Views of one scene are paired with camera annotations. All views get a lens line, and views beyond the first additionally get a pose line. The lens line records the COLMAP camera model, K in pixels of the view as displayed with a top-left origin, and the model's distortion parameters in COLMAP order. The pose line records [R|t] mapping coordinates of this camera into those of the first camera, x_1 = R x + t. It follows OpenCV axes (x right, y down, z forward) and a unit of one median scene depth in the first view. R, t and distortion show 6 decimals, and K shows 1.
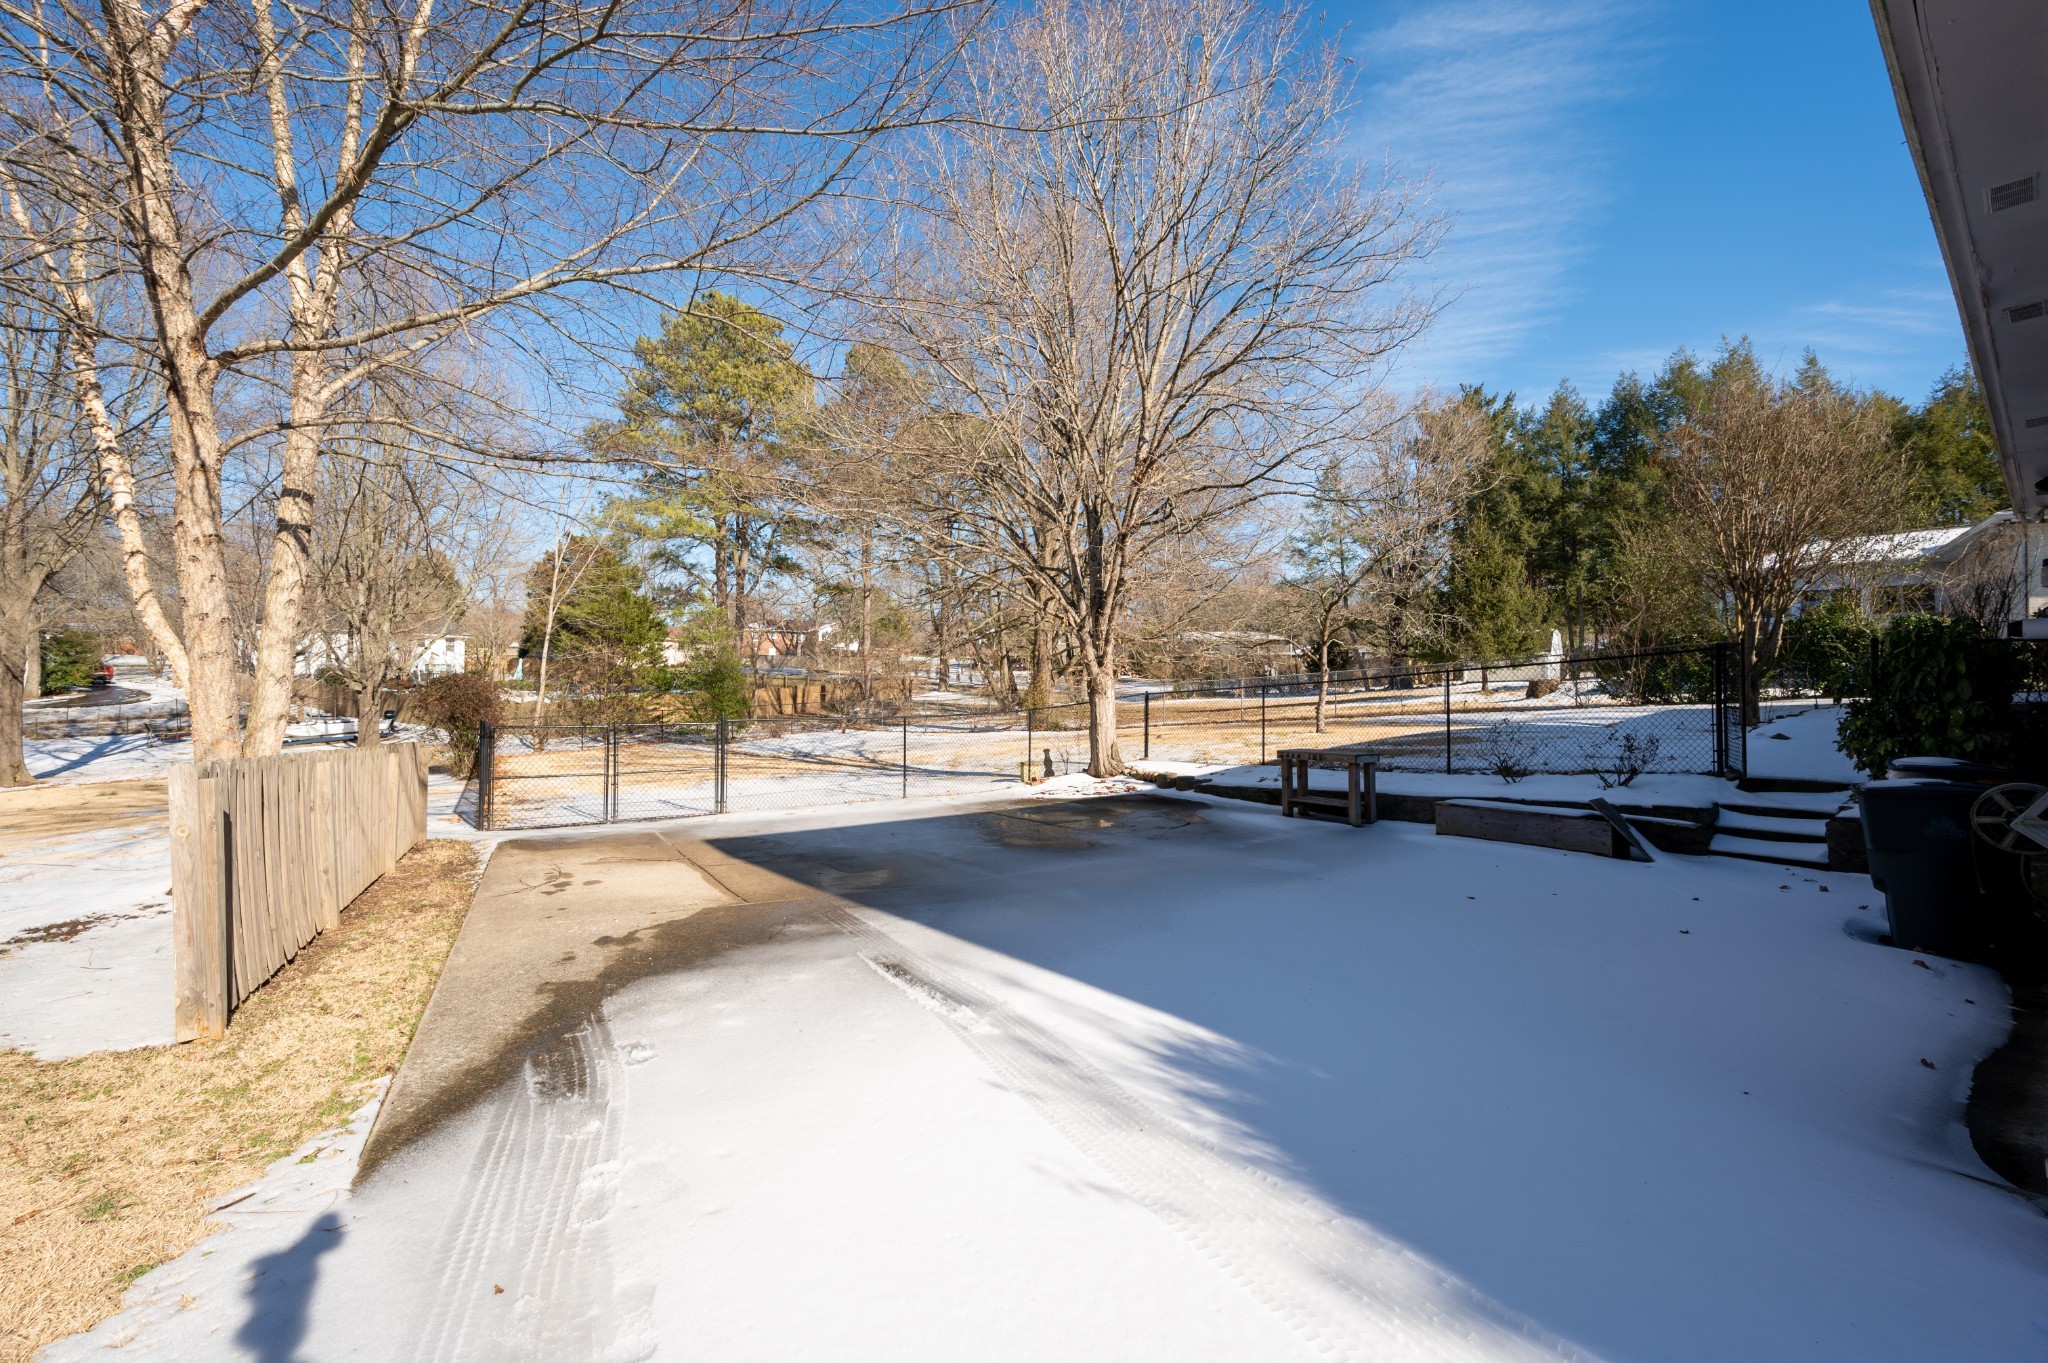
lens RADIAL K [[816.6, 0, 1016.8], [0, 816.6, 661.5], [0, 0, 1]] dist [0.000670, 0.000042]
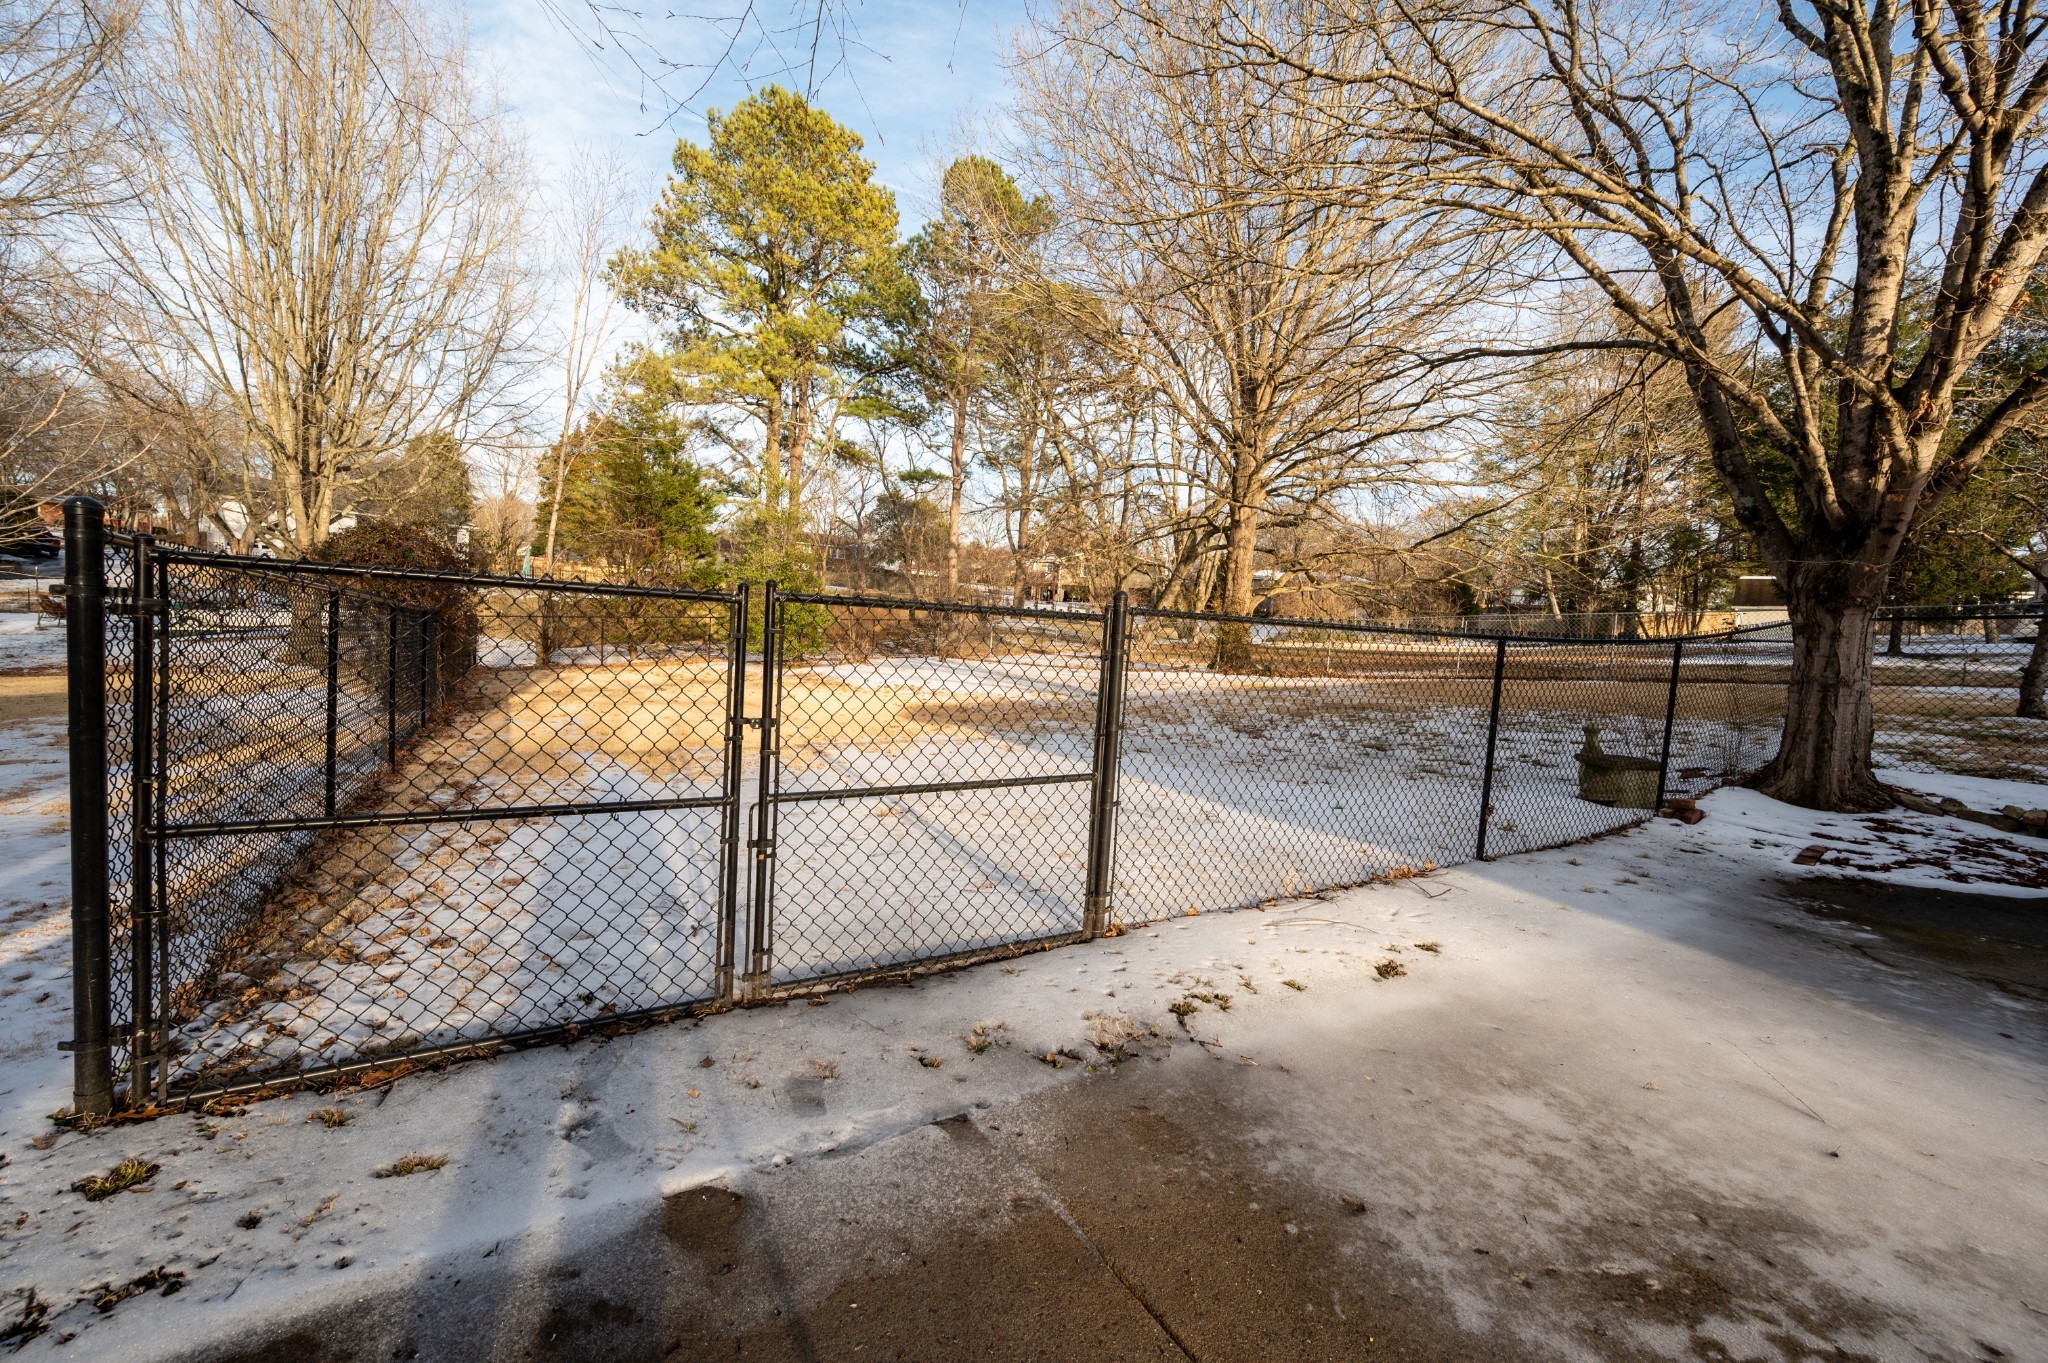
lens RADIAL K [[816.6, 0, 1016.8], [0, 816.6, 661.5], [0, 0, 1]] dist [0.000670, 0.000042]
pose [[0.998447, 0.053767, -0.014588, -0.109997], [-0.052427, 0.995383, 0.080394, 0.019363], [0.018843, -0.079504, 0.996656, 0.201632]]
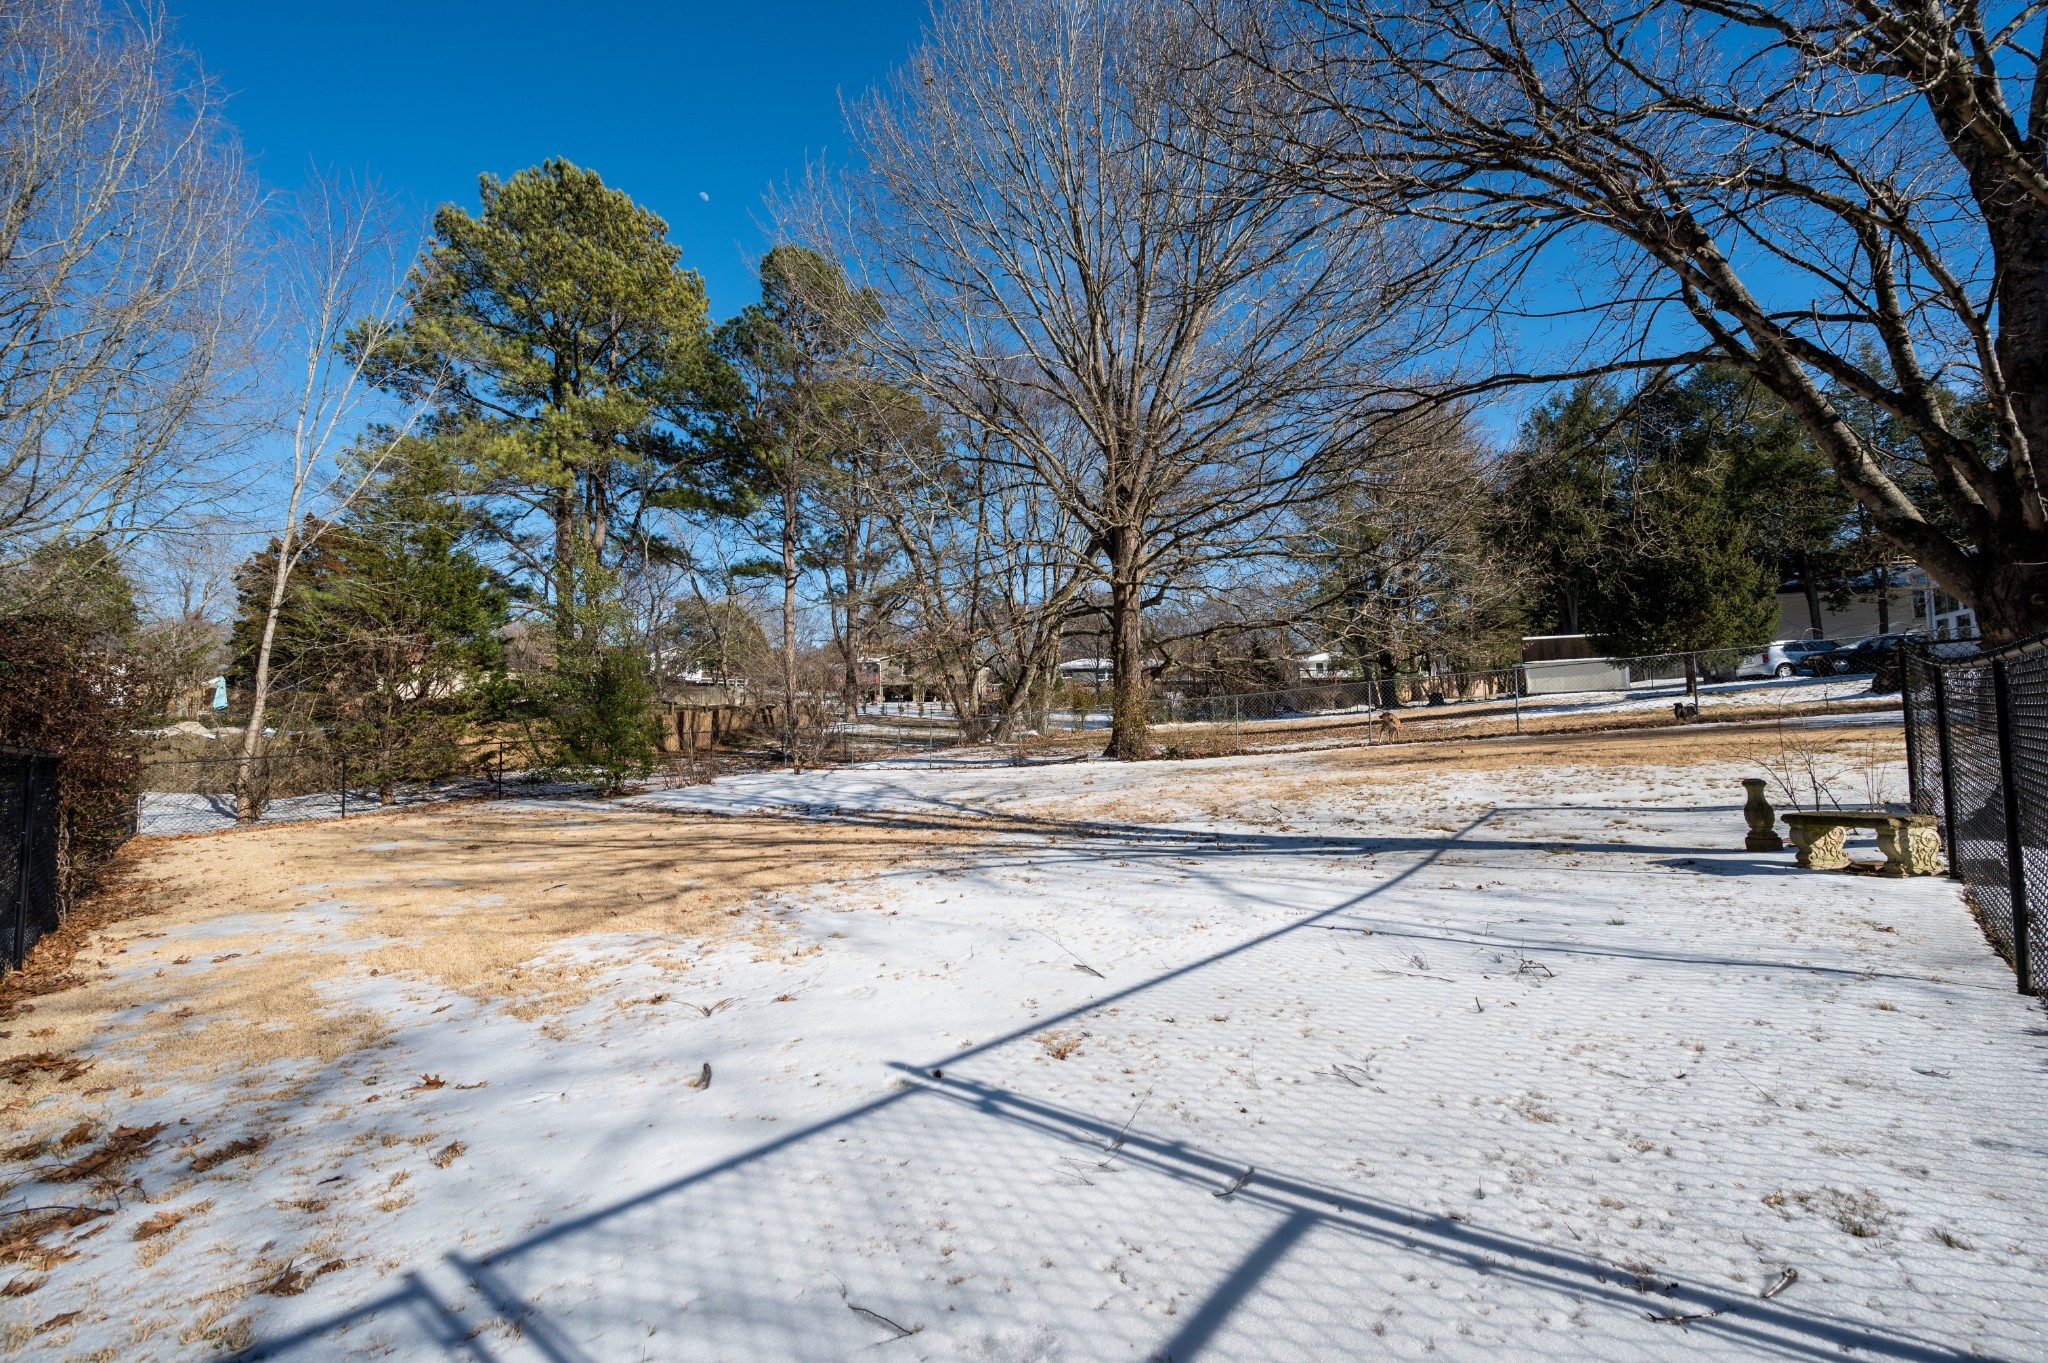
lens RADIAL K [[816.6, 0, 1016.8], [0, 816.6, 661.5], [0, 0, 1]] dist [0.000670, 0.000042]
pose [[0.975785, 0.000854, 0.218728, -0.147117], [0.009737, 0.998831, -0.047338, 0.024060], [-0.218513, 0.048321, 0.974637, 0.253323]]
